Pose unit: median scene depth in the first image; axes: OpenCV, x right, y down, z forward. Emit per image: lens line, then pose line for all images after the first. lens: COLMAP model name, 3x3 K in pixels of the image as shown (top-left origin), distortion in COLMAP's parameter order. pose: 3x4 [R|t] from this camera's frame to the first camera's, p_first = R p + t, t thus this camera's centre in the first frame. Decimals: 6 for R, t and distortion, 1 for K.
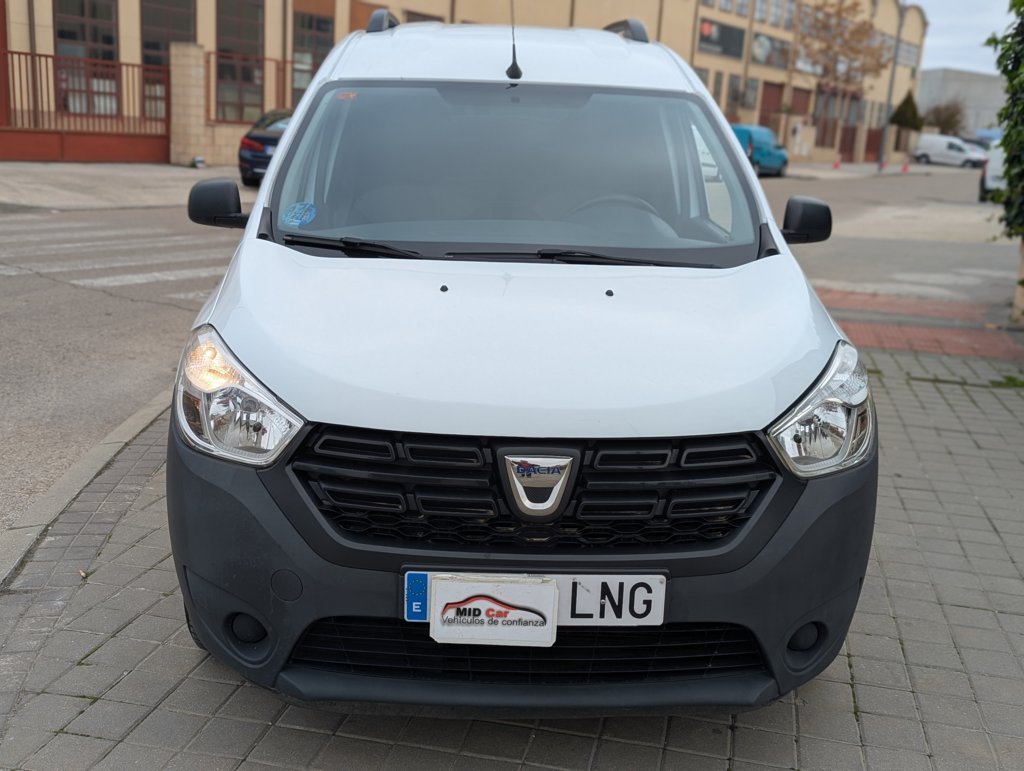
lens RADIAL K [[1119.4, 0, 512.0], [0, 1119.4, 385.5], [0, 0, 1]] dist [0.046553, -0.032272]
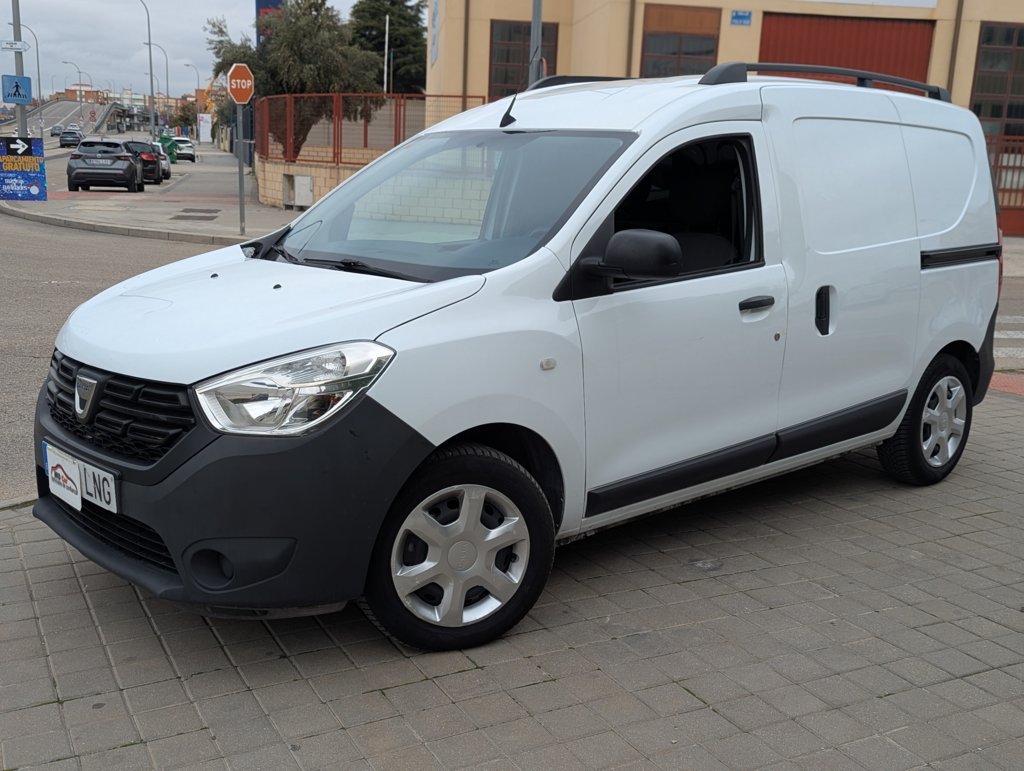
lens RADIAL K [[1119.4, 0, 512.0], [0, 1119.4, 385.5], [0, 0, 1]] dist [0.046553, -0.032272]
pose [[0.645478, 0.120677, -0.754185, 0.911194], [-0.172570, 0.984947, 0.009904, -0.021912], [0.744028, 0.123757, 0.656587, 0.278241]]
